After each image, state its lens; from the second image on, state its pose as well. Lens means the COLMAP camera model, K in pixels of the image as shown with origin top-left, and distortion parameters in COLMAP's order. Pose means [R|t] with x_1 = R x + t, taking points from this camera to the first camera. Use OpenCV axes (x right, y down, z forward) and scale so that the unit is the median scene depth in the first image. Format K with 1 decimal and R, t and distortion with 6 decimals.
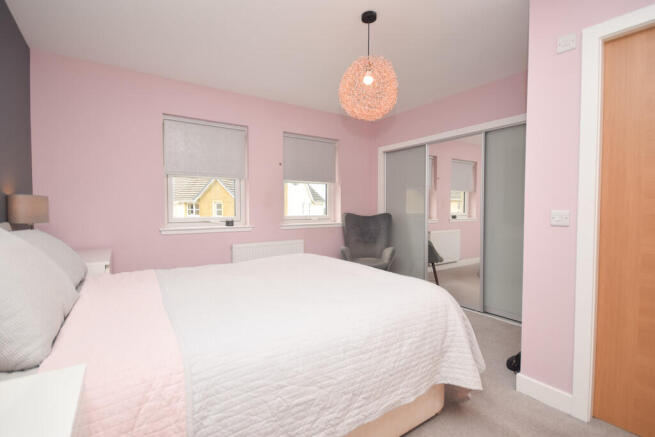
lens RADIAL K [[299.0, 0, 329.1], [0, 299.0, 217.6], [0, 0, 1]] dist [-0.001132, -0.000350]
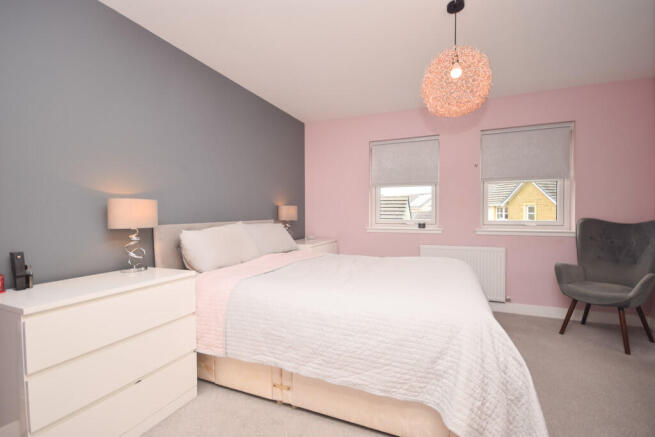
lens RADIAL K [[299.0, 0, 329.1], [0, 299.0, 217.6], [0, 0, 1]] dist [-0.001132, -0.000350]
pose [[0.551045, 0.012787, -0.834378, 0.402944], [-0.022849, 0.999739, 0.000231, -0.003681], [0.834163, 0.018937, 0.551193, 0.100472]]
